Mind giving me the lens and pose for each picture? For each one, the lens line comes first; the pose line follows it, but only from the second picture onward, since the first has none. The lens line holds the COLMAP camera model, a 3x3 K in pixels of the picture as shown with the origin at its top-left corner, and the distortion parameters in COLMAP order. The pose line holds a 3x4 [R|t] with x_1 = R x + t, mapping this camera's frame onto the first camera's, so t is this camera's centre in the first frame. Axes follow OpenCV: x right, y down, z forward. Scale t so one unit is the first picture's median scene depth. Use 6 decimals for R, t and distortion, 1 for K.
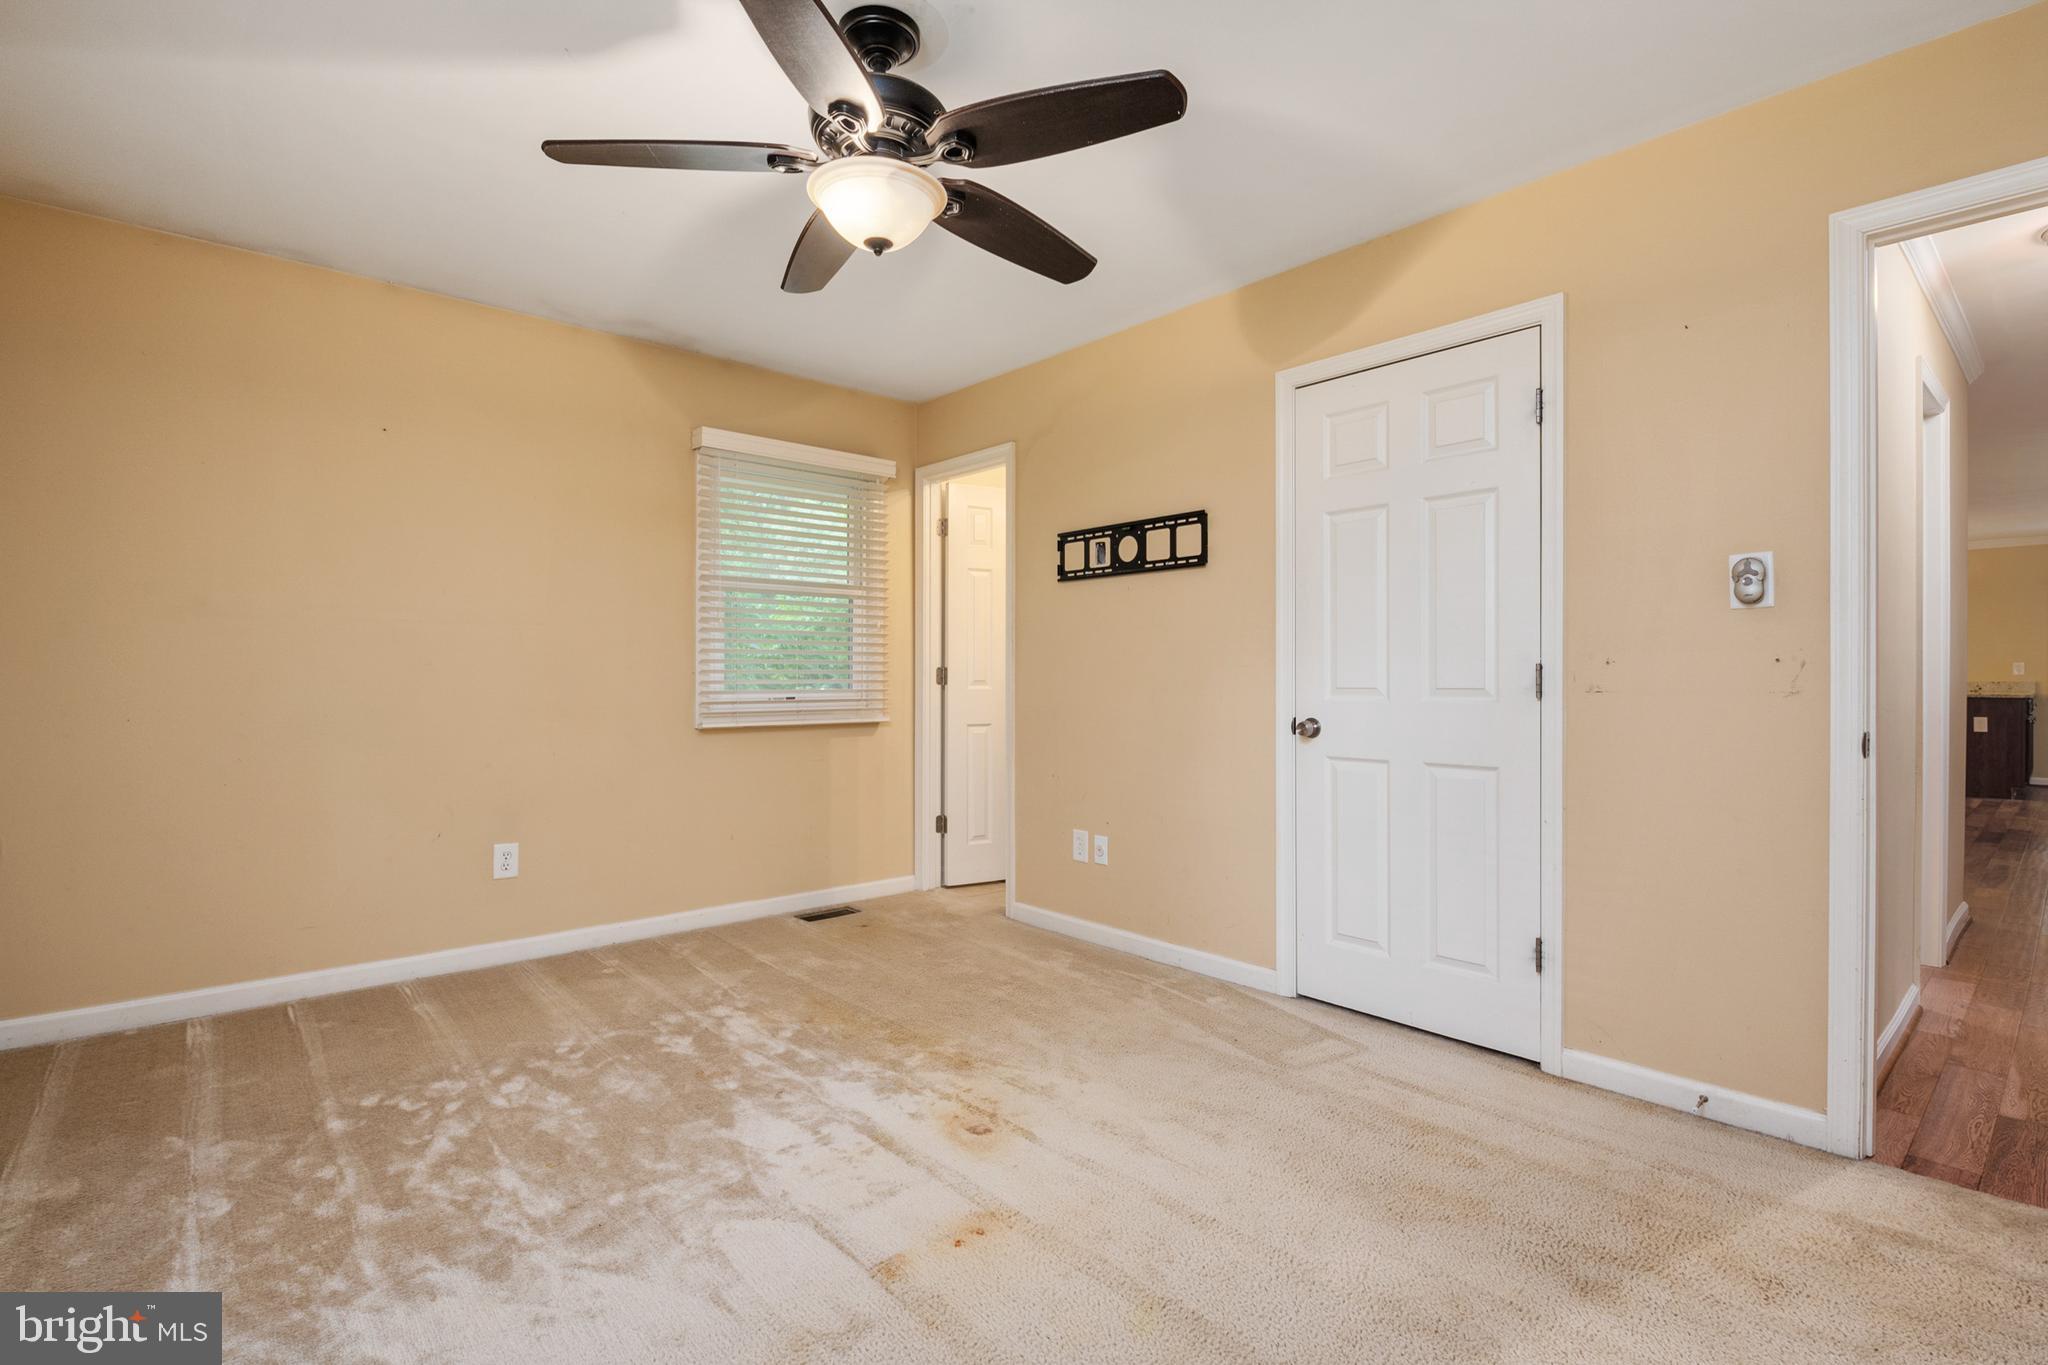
lens RADIAL K [[1003.1, 0, 1012.8], [0, 1003.1, 674.8], [0, 0, 1]] dist [-0.002775, -0.002359]
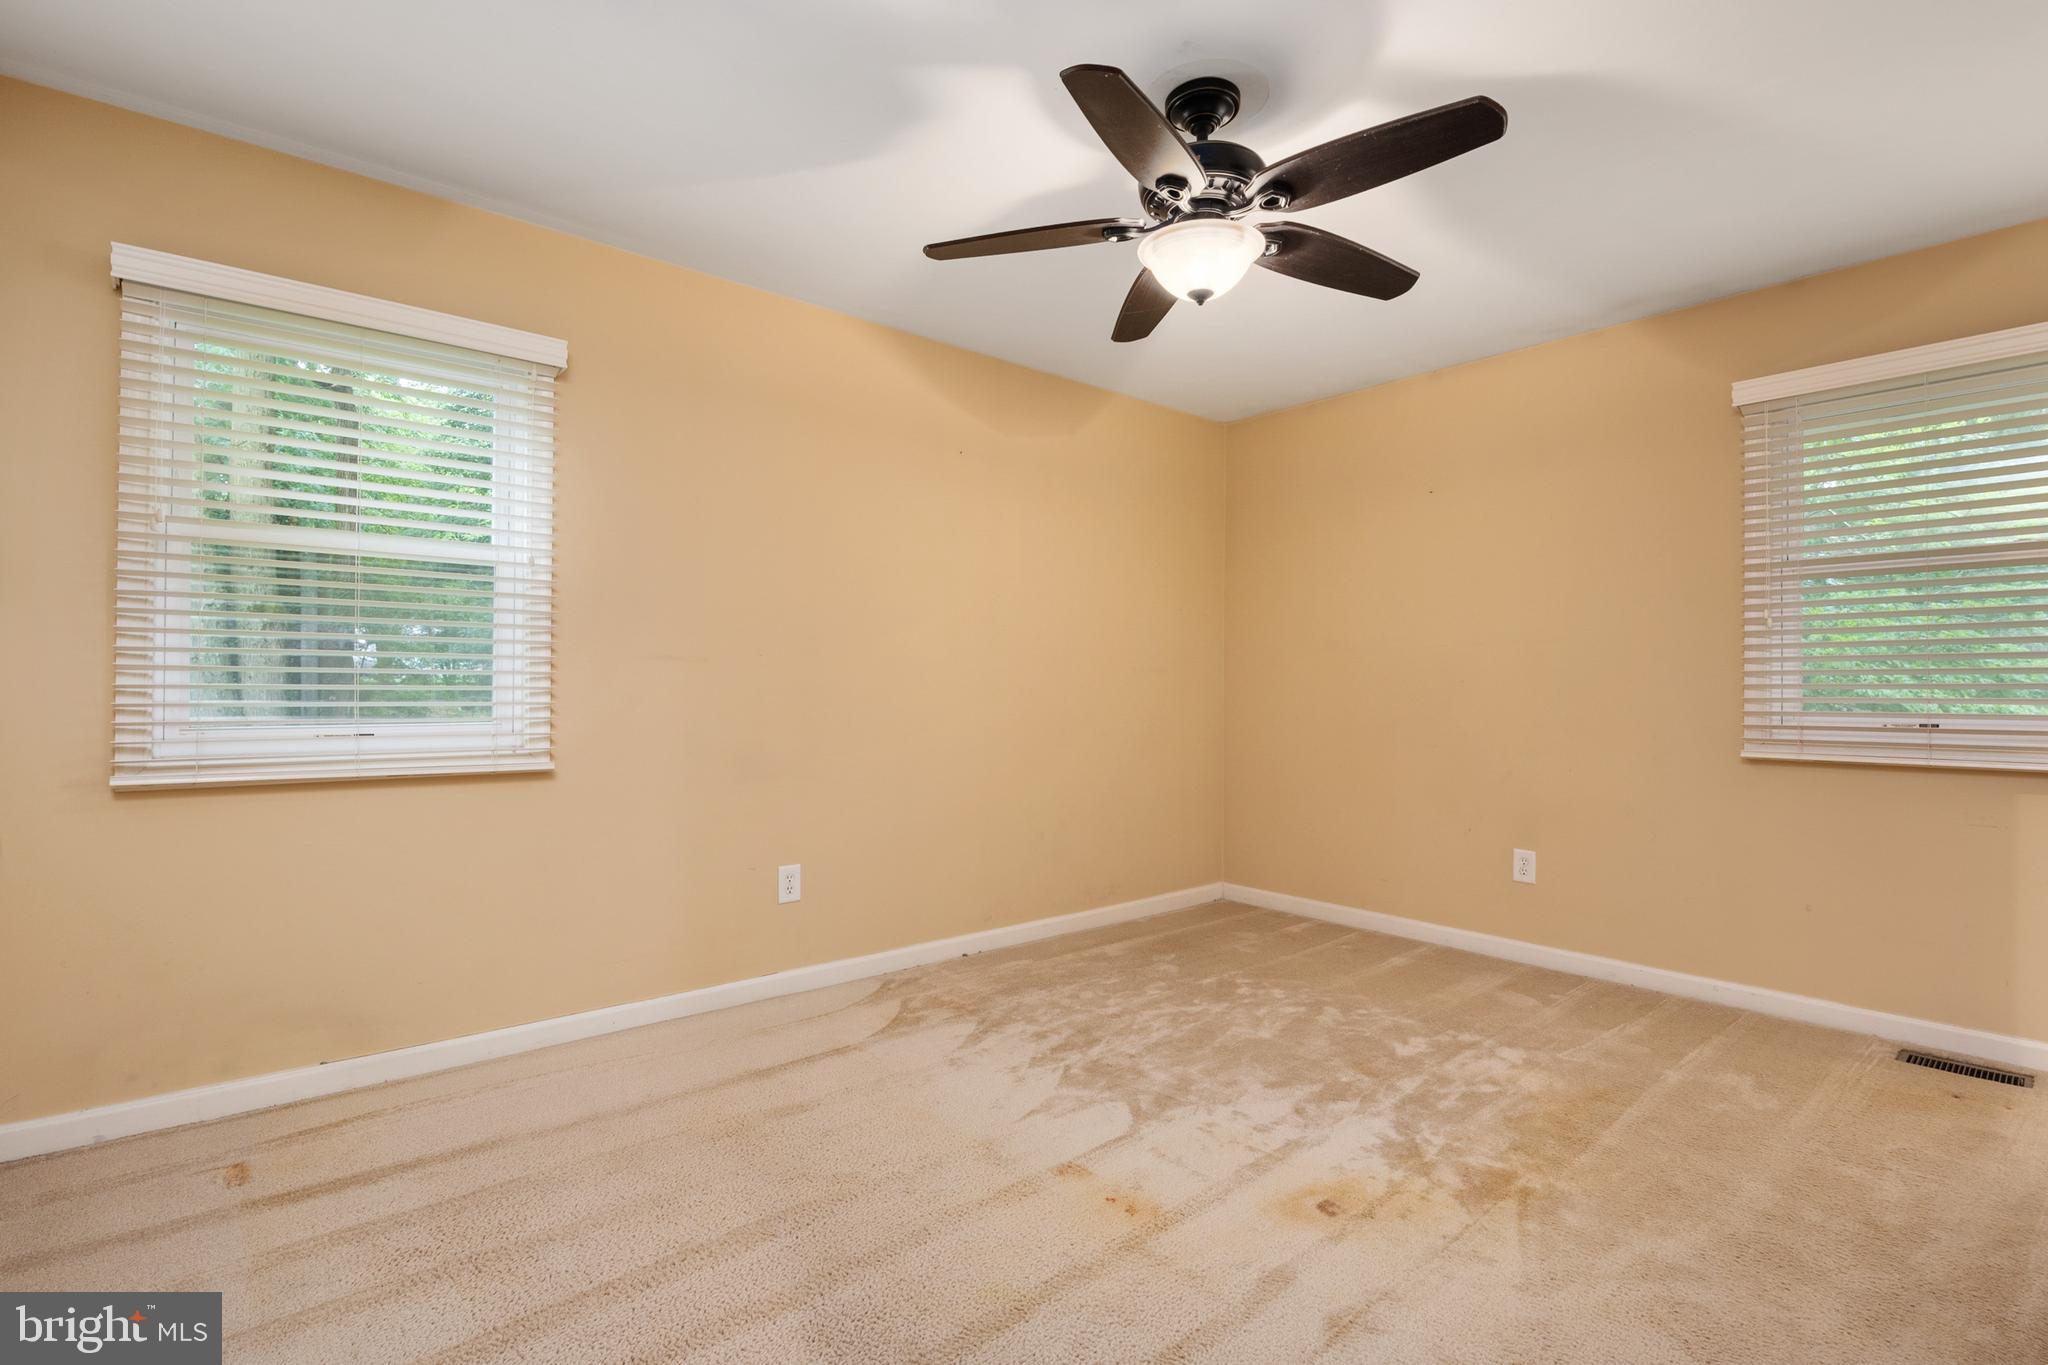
lens RADIAL K [[1003.1, 0, 1031.9], [0, 1003.1, 685.2], [0, 0, 1]] dist [-0.002775, -0.002359]
pose [[-0.067275, -0.008099, -0.997702, 0.786373], [-0.002796, 0.999965, -0.007929, 0.004545], [0.997731, 0.002256, -0.067296, 0.730198]]
